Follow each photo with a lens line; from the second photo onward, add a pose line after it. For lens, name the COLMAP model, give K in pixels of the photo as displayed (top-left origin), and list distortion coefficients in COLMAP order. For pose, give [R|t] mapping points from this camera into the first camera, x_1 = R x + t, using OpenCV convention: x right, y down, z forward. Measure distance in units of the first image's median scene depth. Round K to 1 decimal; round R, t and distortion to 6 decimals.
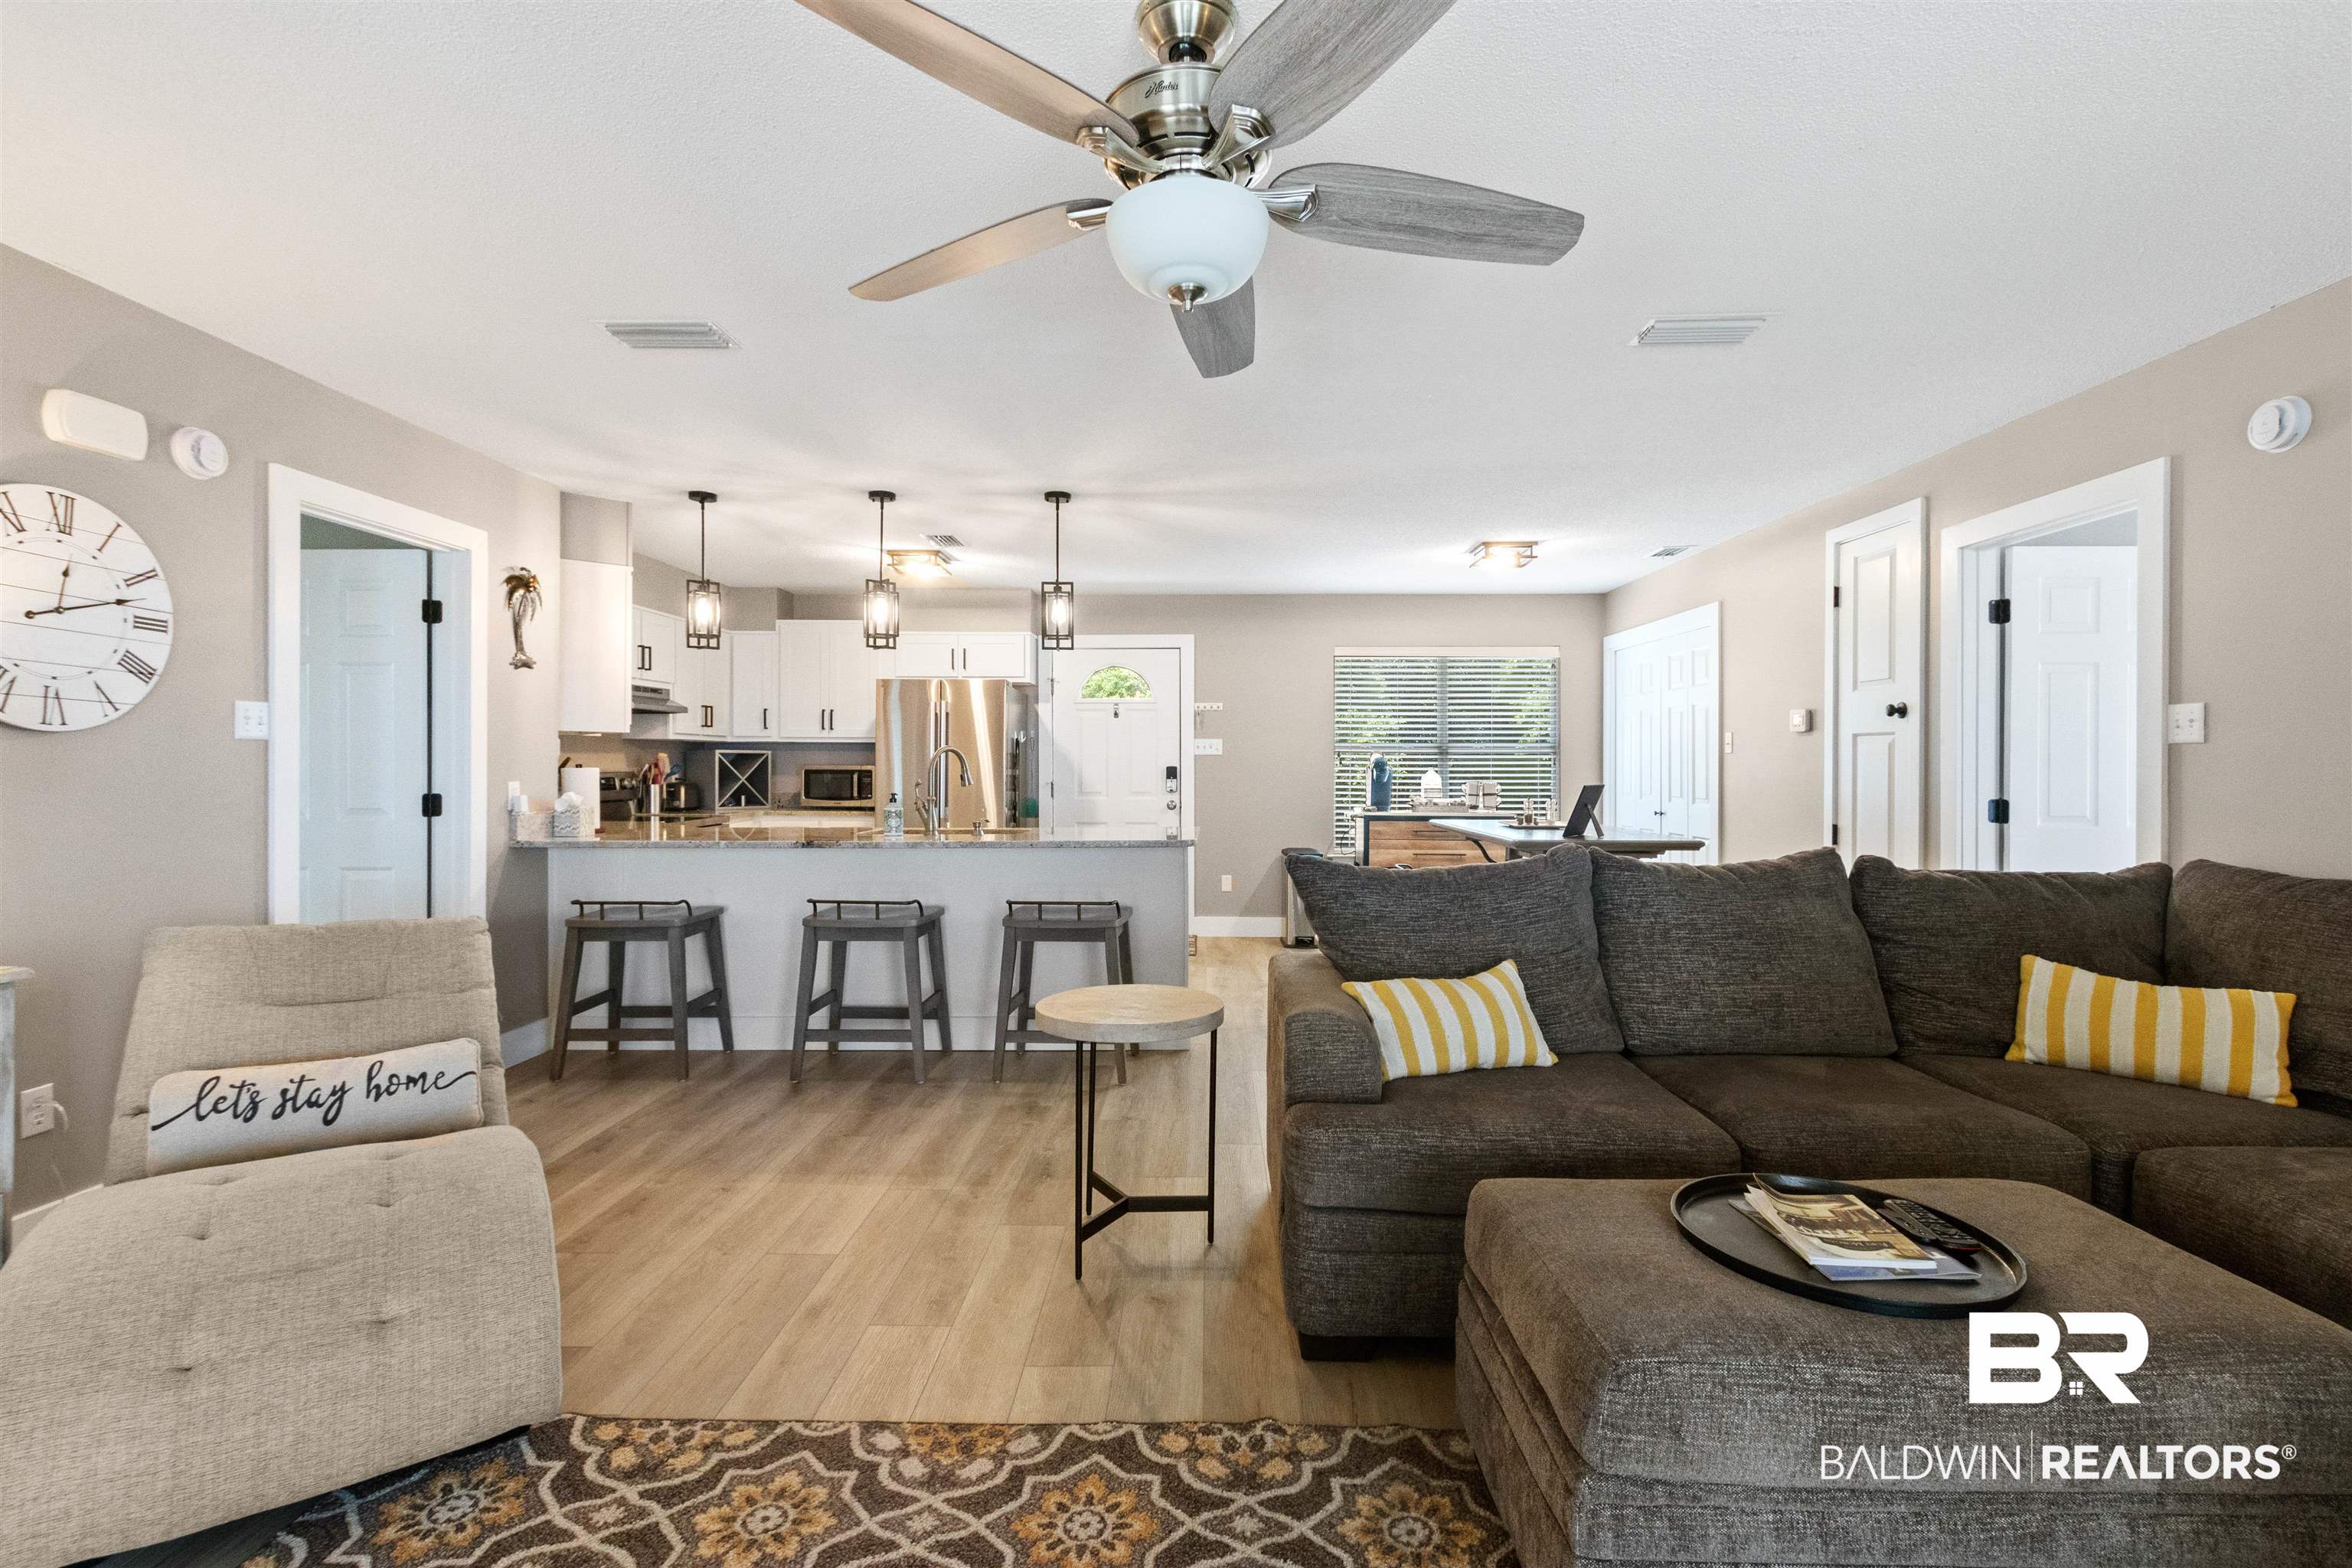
lens RADIAL K [[1089.0, 0, 1188.8], [0, 1089.0, 767.4], [0, 0, 1]] dist [0.001158, 0.000338]
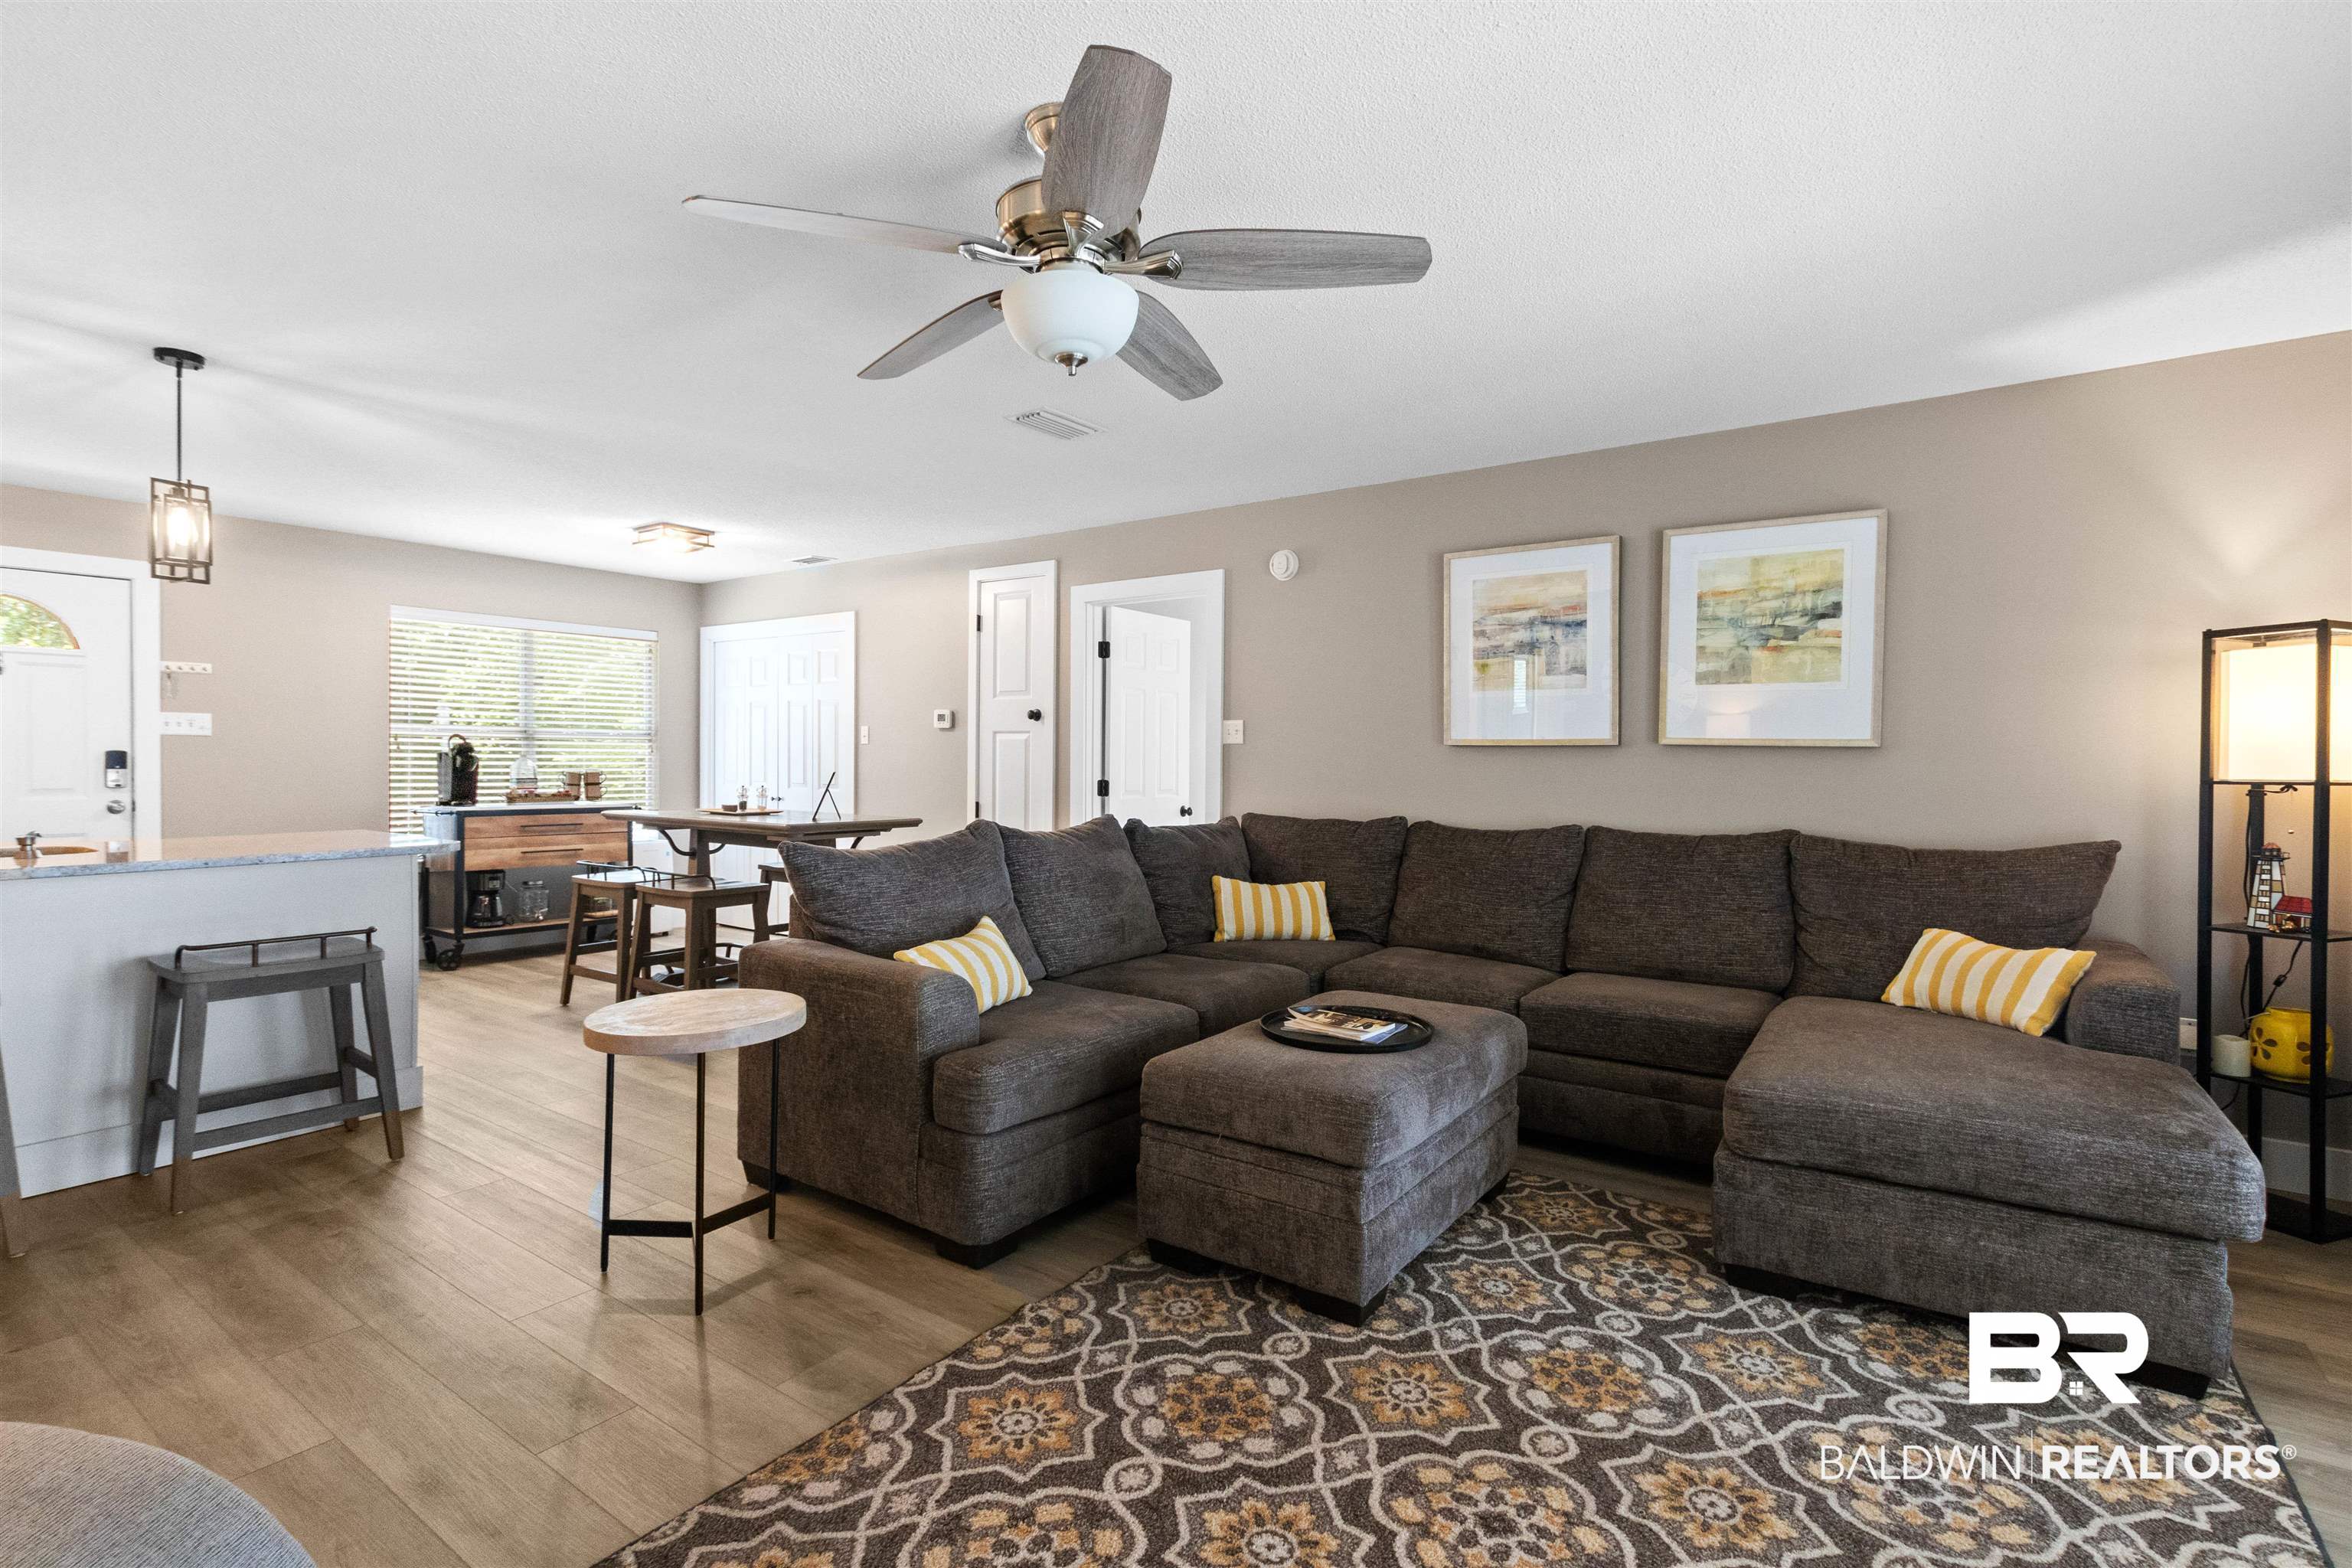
lens RADIAL K [[1089.0, 0, 1198.3], [0, 1089.0, 771.4], [0, 0, 1]] dist [0.001158, 0.000338]
pose [[0.555527, -0.006226, 0.831475, -0.378214], [-0.005900, 0.999917, 0.011429, 0.000757], [-0.831478, -0.011255, 0.555444, 0.089162]]
